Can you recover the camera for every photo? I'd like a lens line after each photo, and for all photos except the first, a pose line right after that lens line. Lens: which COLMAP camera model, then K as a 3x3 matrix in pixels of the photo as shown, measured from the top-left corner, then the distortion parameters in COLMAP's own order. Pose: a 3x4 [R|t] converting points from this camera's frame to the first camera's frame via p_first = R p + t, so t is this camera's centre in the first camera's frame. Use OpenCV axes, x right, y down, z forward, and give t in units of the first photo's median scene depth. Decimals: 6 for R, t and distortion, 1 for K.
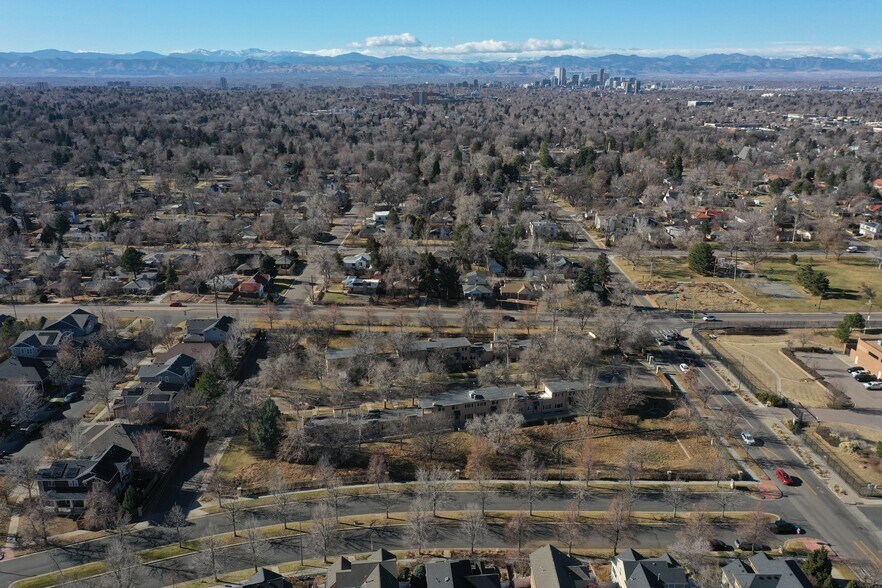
lens RADIAL K [[689.2, 0, 438.7], [0, 689.2, 308.5], [0, 0, 1]] dist [0.017699, -0.006299]
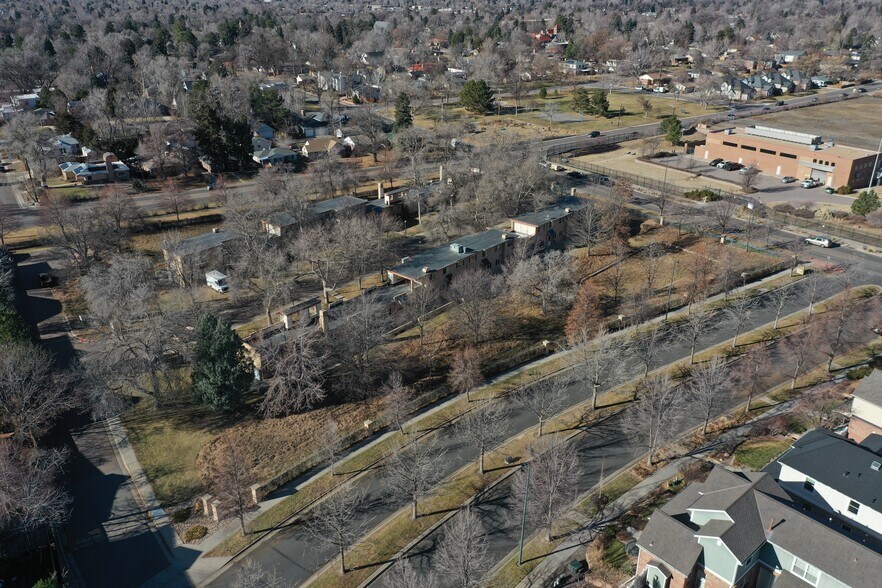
lens RADIAL K [[689.2, 0, 438.7], [0, 689.2, 308.5], [0, 0, 1]] dist [0.017699, -0.006299]
pose [[0.833712, -0.241450, 0.496614, -0.203372], [0.182026, 0.969240, 0.165653, 0.042171], [-0.521335, -0.047711, 0.852017, 0.272488]]
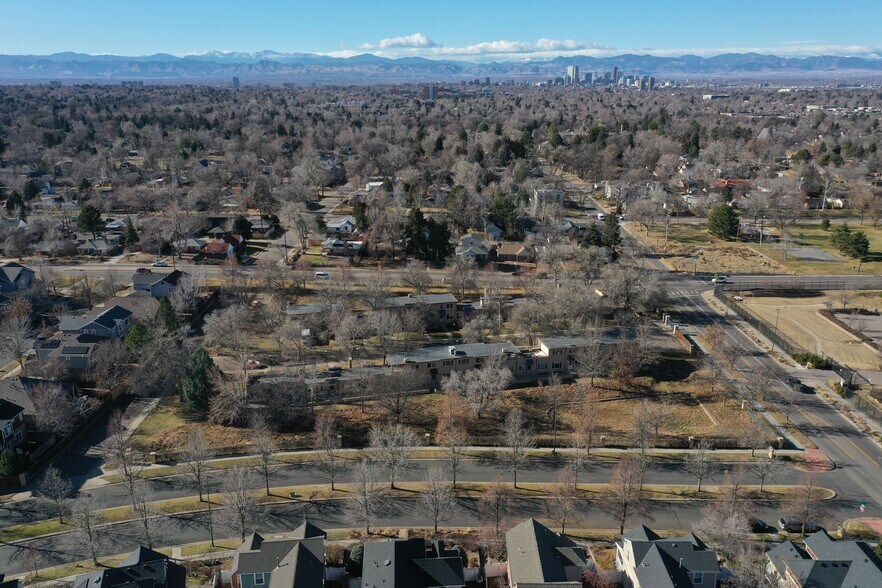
lens RADIAL K [[689.2, 0, 438.7], [0, 689.2, 308.5], [0, 0, 1]] dist [0.017699, -0.006299]
pose [[0.999838, 0.002219, -0.017869, 0.029820], [-0.002239, 0.999997, -0.001101, 0.047890], [0.017867, 0.001141, 0.999840, 0.105059]]
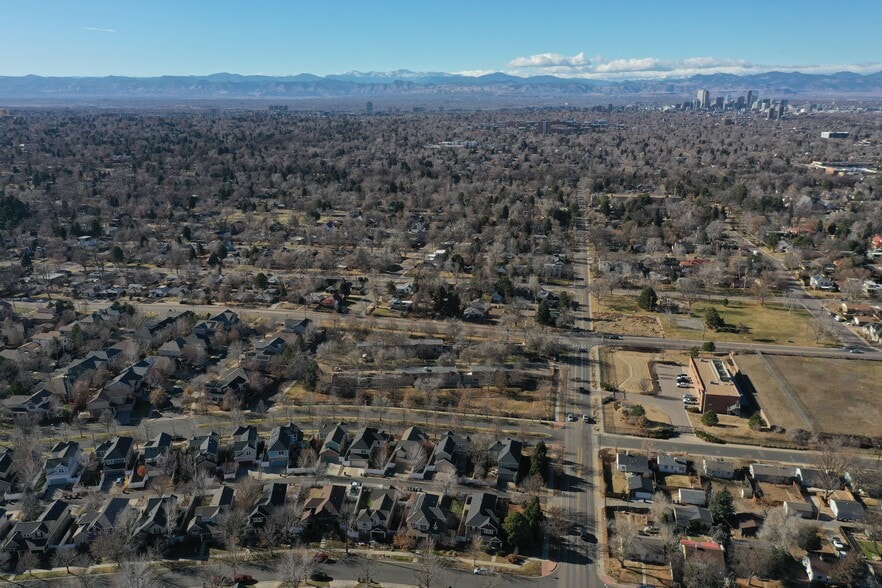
lens RADIAL K [[689.2, 0, 438.7], [0, 689.2, 308.5], [0, 0, 1]] dist [0.017699, -0.006299]
pose [[0.980785, 0.055087, -0.187153, 0.261610], [-0.059798, 0.998018, -0.019619, 0.000400], [0.185702, 0.030433, 0.982135, -0.489239]]
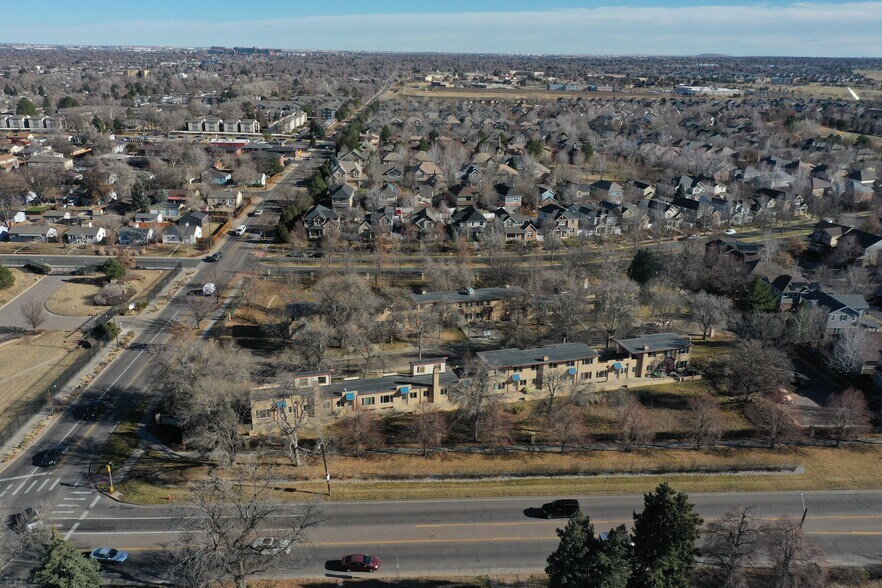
lens RADIAL K [[689.2, 0, 438.7], [0, 689.2, 308.5], [0, 0, 1]] dist [0.017699, -0.006299]
pose [[-0.999202, 0.006847, -0.039352, 0.083706], [-0.019216, 0.781293, 0.623868, -0.273353], [0.035017, 0.624127, -0.780538, 1.111331]]
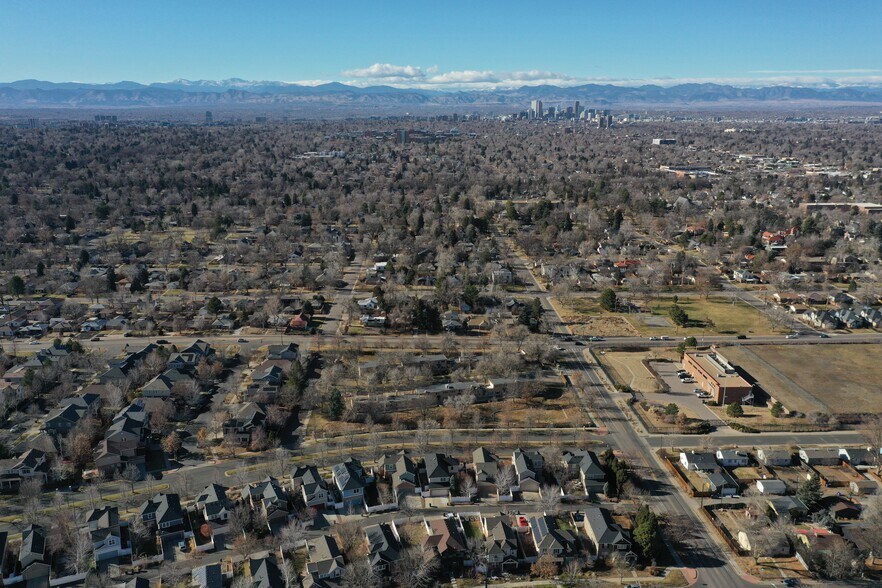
lens RADIAL K [[689.2, 0, 438.7], [0, 689.2, 308.5], [0, 0, 1]] dist [0.017699, -0.006299]
pose [[0.999624, -0.009517, 0.025720, -0.010155], [0.010487, 0.999228, -0.037856, -0.003536], [-0.025340, 0.038111, 0.998952, -0.476835]]
